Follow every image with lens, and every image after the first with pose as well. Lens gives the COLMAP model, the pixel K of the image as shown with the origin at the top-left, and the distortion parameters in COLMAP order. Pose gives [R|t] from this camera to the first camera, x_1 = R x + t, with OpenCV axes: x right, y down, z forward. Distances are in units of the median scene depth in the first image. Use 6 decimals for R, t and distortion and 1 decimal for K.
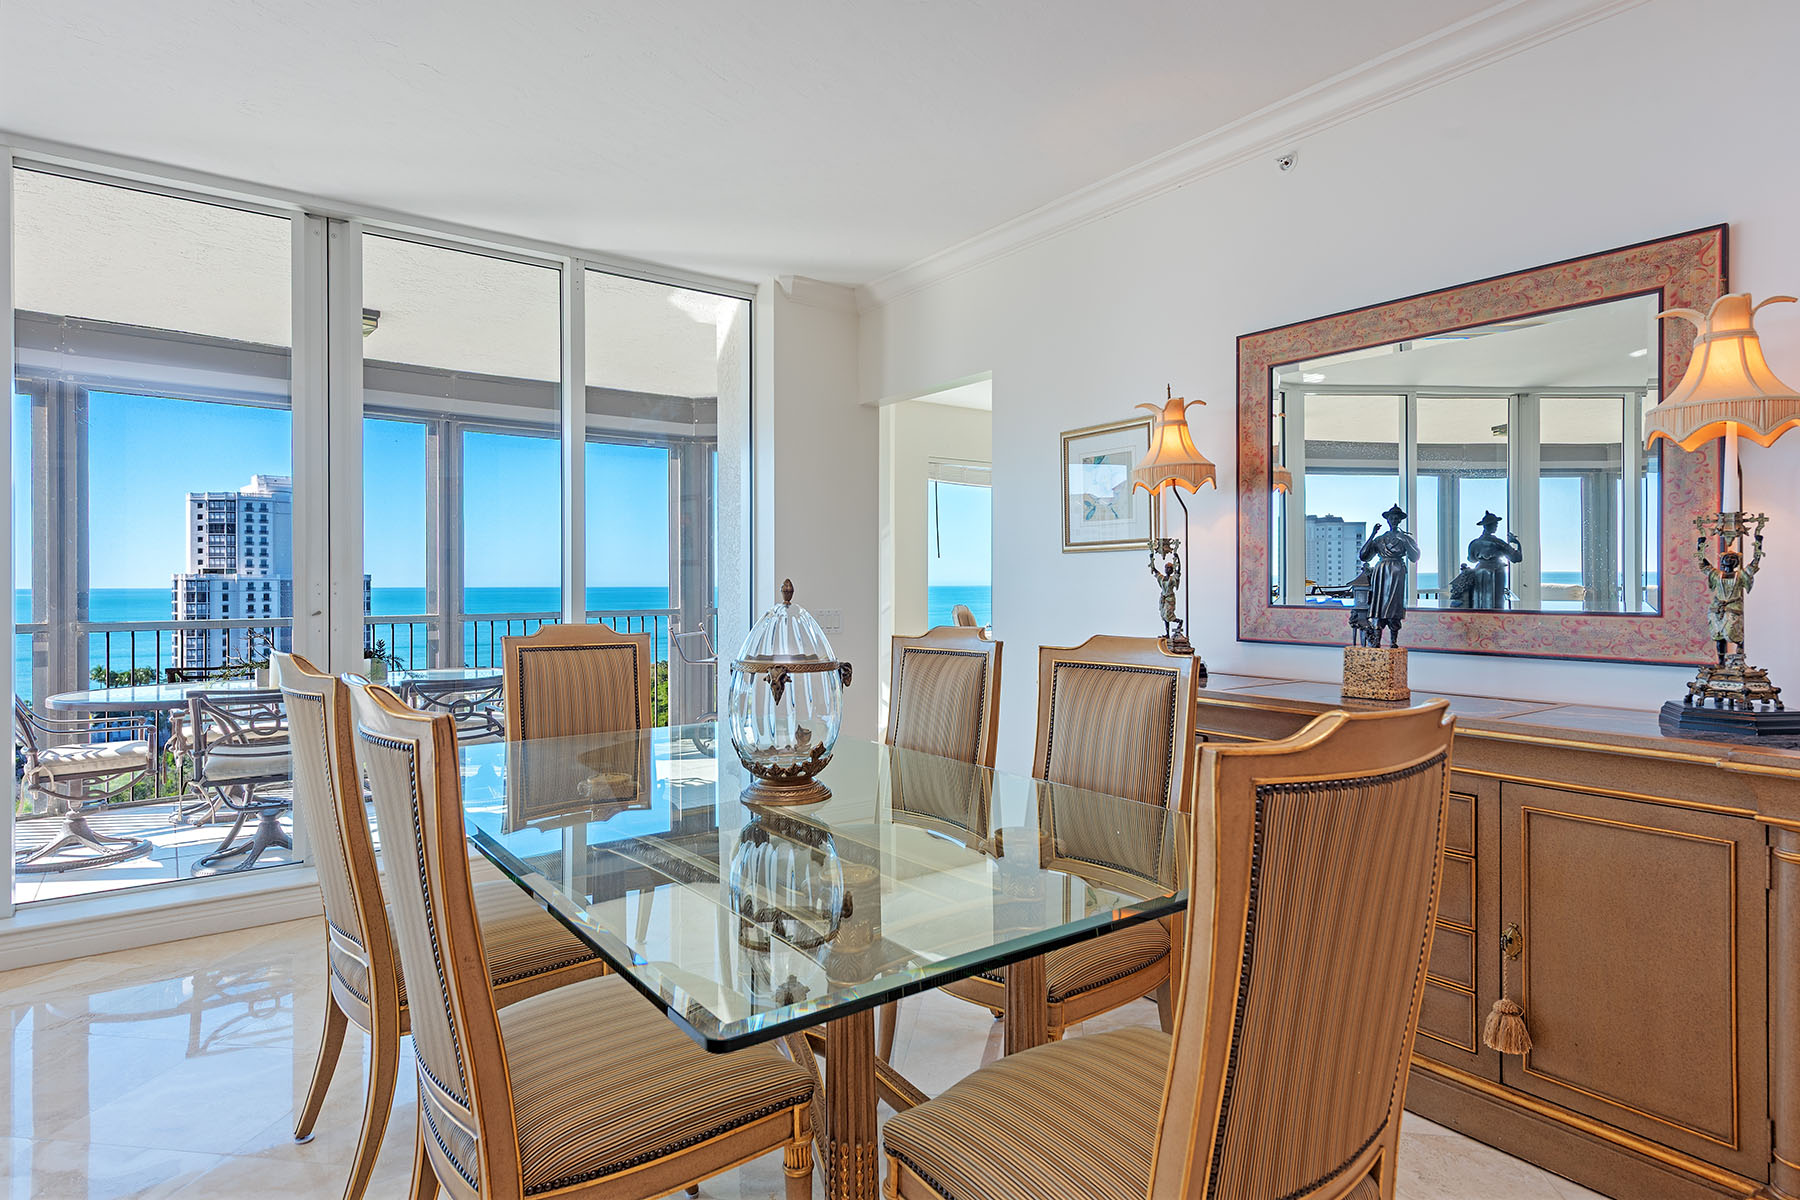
lens RADIAL K [[982.3, 0, 905.6], [0, 982.3, 597.1], [0, 0, 1]] dist [0.002694, 0.000624]
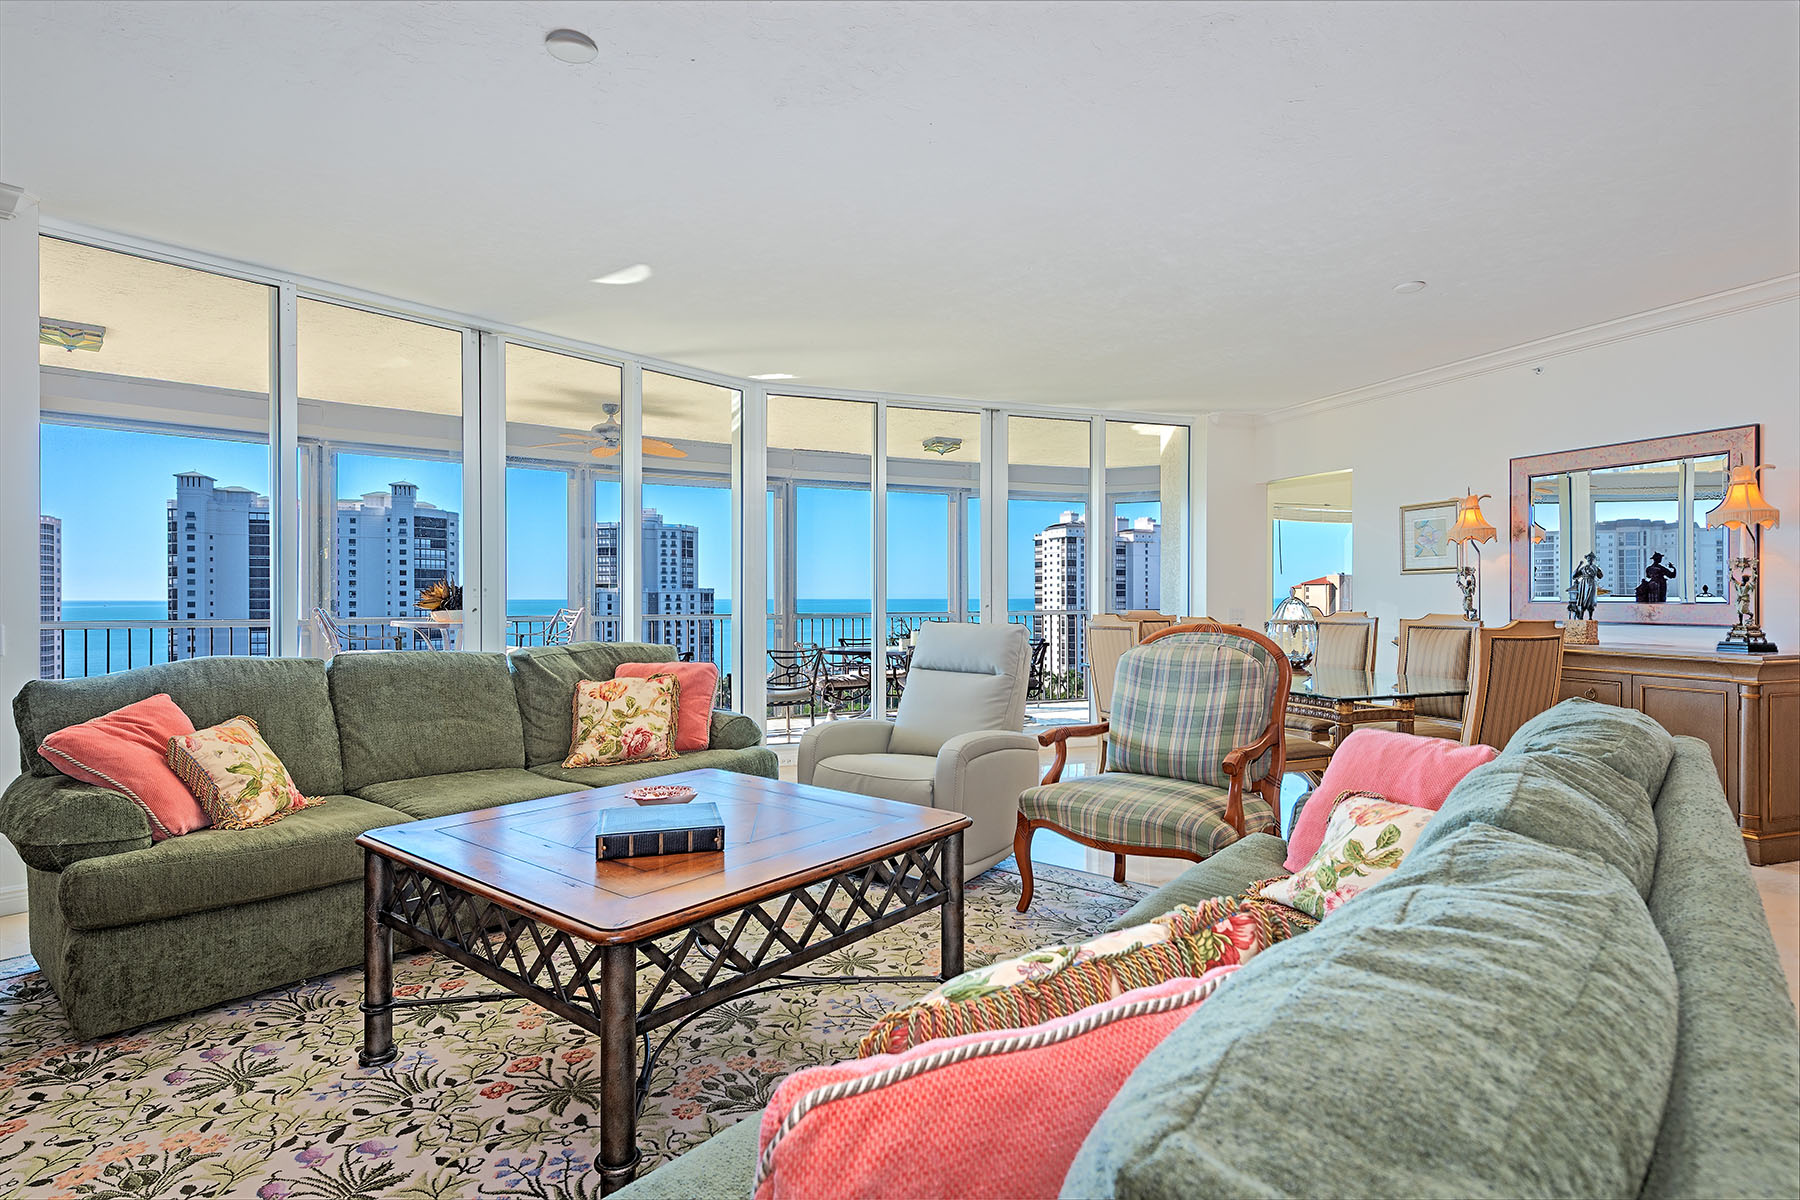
lens RADIAL K [[925.8, 0, 892.9], [0, 925.8, 600.3], [0, 0, 1]] dist [-0.000579, -0.001554]
pose [[0.955672, 0.000913, -0.294431, -0.288117], [-0.003460, 0.999961, -0.008129, 0.025408], [0.294413, 0.008787, 0.955638, -1.108930]]
